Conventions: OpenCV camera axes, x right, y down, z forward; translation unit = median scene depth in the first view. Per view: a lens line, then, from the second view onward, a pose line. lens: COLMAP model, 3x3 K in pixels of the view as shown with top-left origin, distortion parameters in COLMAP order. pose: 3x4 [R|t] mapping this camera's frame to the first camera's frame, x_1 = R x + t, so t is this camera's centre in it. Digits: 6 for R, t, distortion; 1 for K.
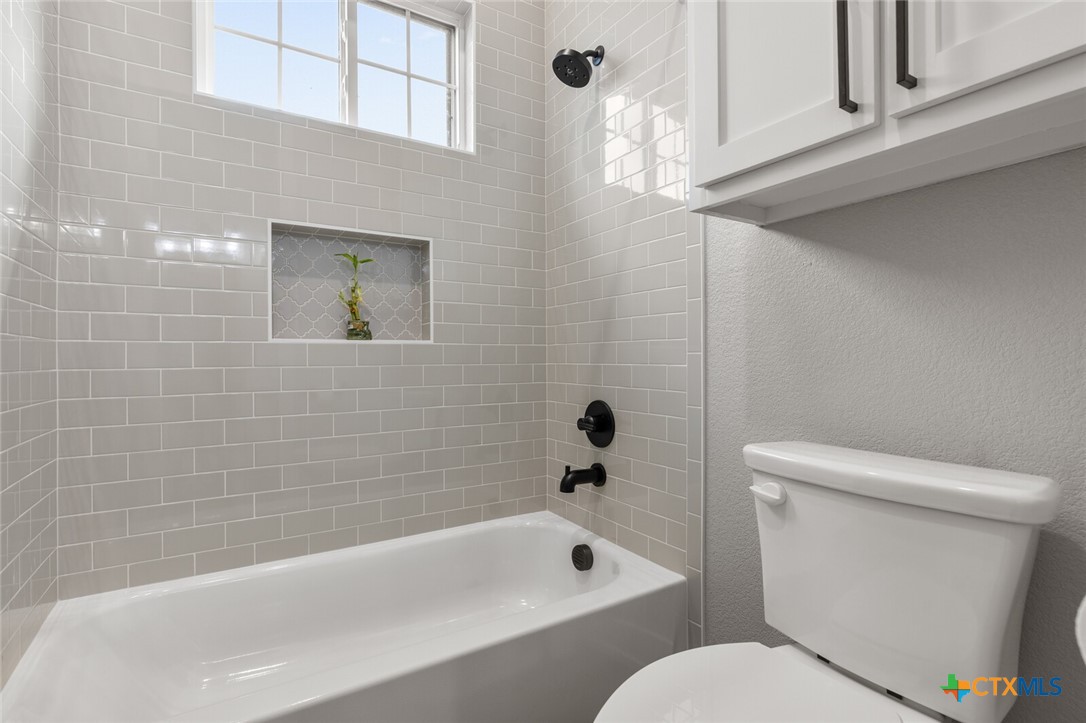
lens RADIAL K [[539.0, 0, 530.8], [0, 539.0, 361.5], [0, 0, 1]] dist [0.004438, -0.000308]
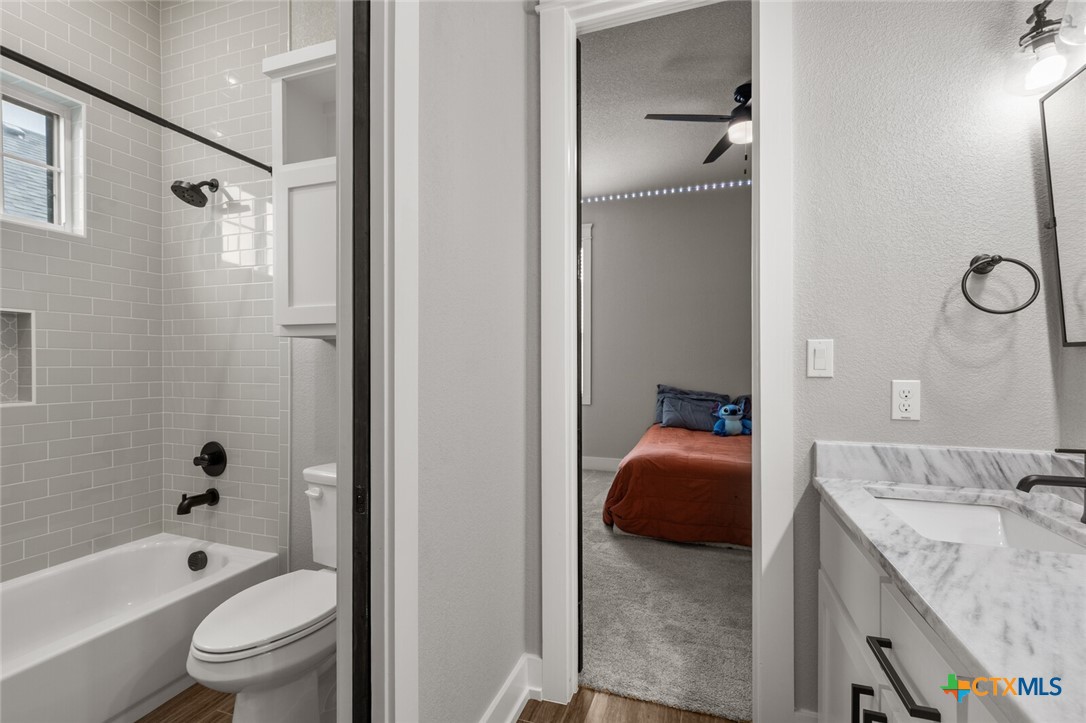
lens RADIAL K [[490.5, 0, 545.8], [0, 490.5, 367.4], [0, 0, 1]] dist [0.002962, 0.000373]
pose [[0.761639, 0.003335, 0.647993, -0.036923], [-0.000593, 0.999990, -0.004450, -0.108222], [-0.648001, 0.003005, 0.761633, -0.474508]]
